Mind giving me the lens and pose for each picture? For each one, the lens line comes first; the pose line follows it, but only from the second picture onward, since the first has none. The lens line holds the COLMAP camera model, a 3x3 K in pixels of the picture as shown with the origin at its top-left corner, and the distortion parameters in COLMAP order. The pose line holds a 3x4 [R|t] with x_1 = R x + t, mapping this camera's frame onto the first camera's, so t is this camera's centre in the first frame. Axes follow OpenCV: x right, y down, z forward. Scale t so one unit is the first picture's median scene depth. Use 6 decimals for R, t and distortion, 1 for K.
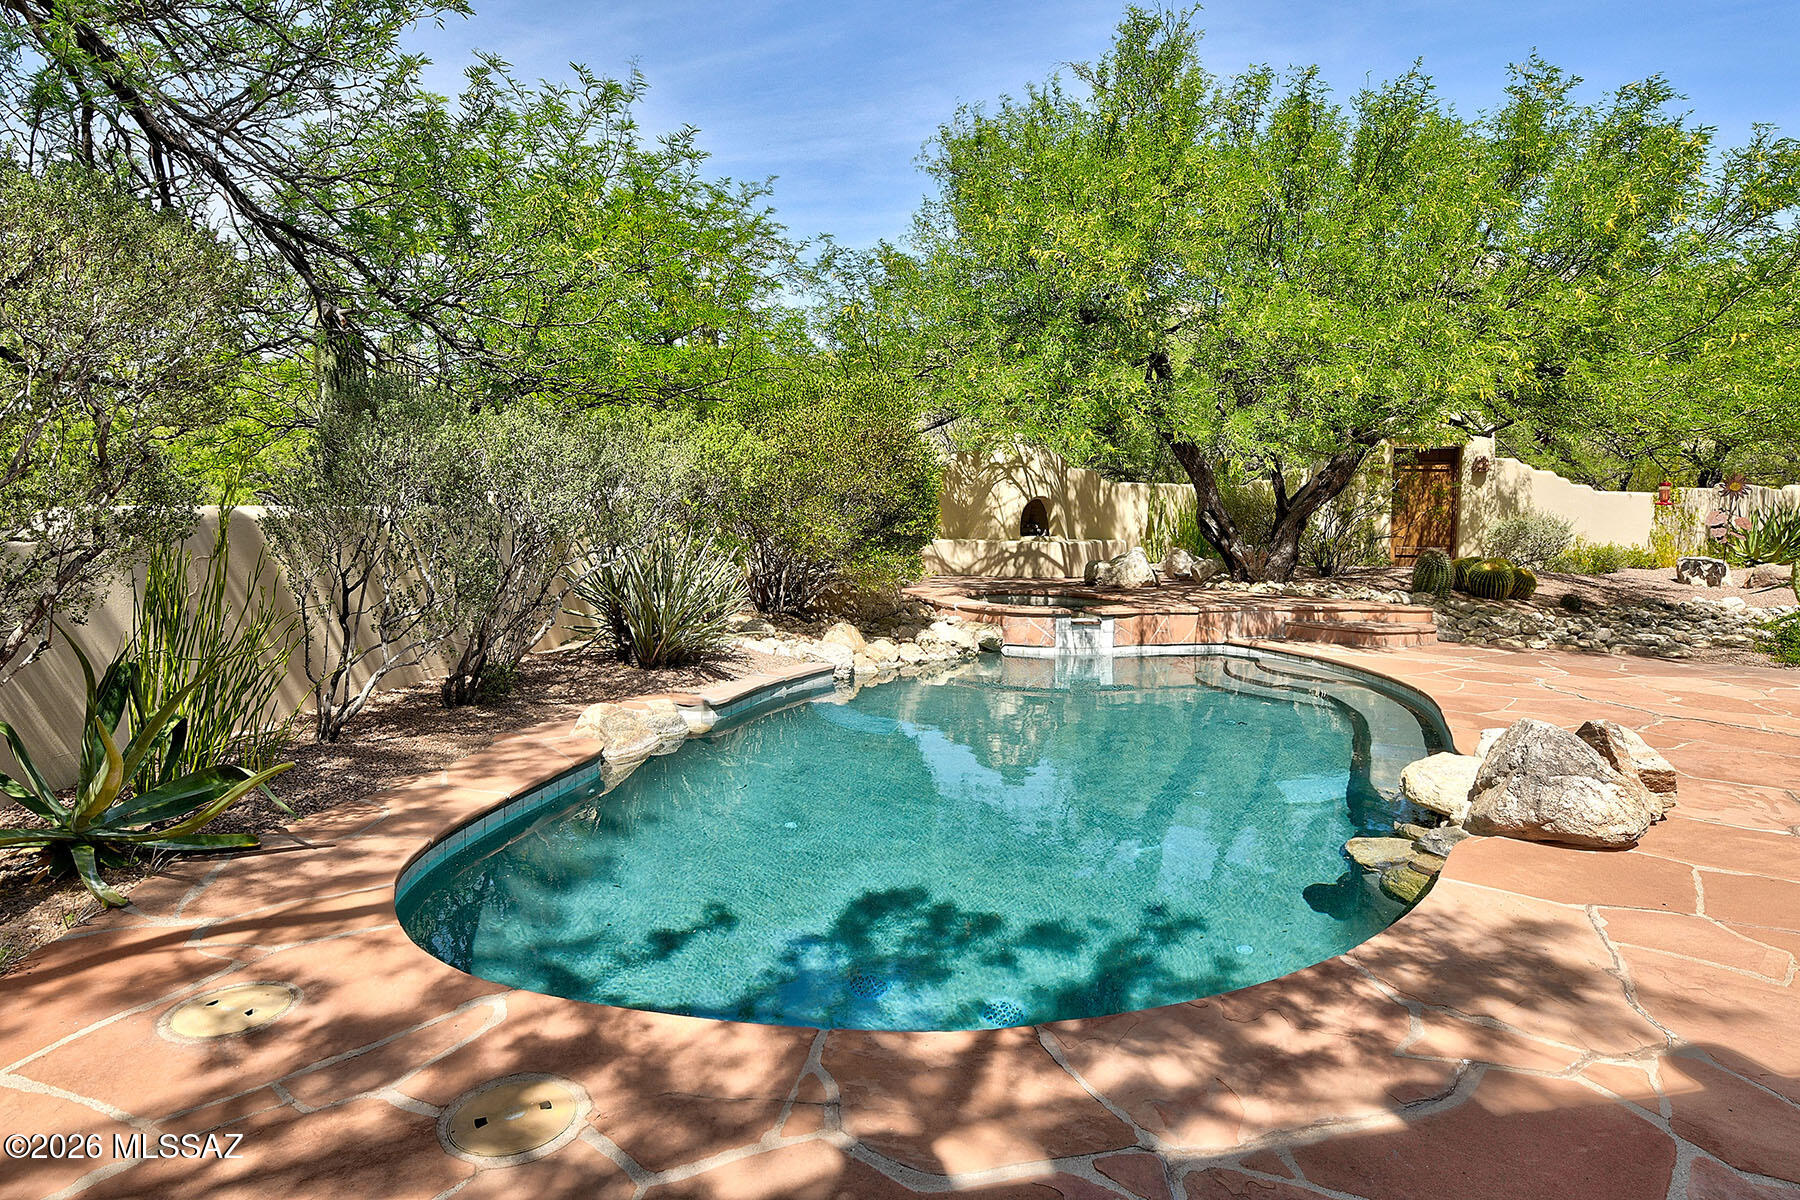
lens RADIAL K [[1094.2, 0, 818.8], [0, 1094.2, 594.0], [0, 0, 1]] dist [-0.002129, -0.000429]
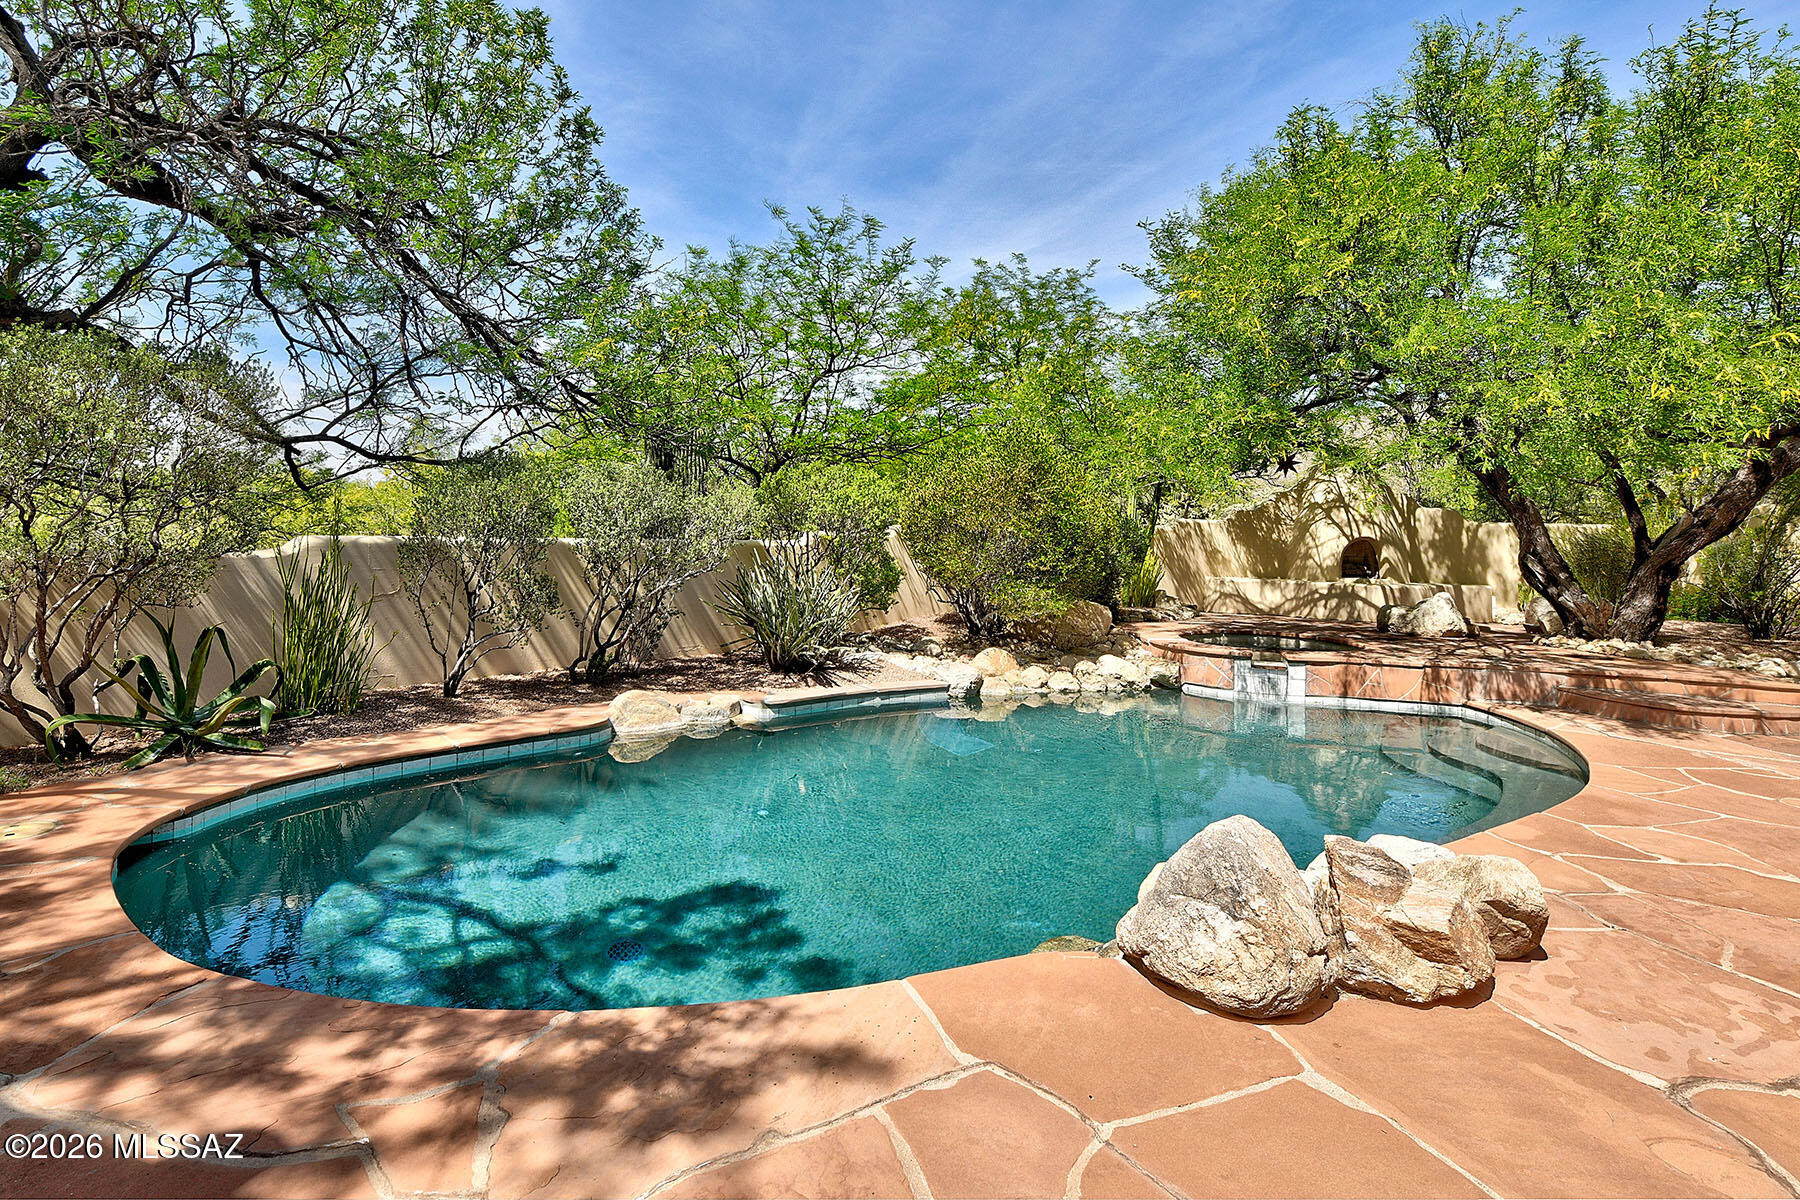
lens RADIAL K [[891.4, 0, 880.3], [0, 891.4, 523.1], [0, 0, 1]] dist [-0.008782, -0.001077]
pose [[0.841112, -0.003553, -0.540850, 0.299155], [-0.054326, 0.994366, -0.091019, -0.007526], [0.538126, 0.105939, 0.836180, 0.126485]]
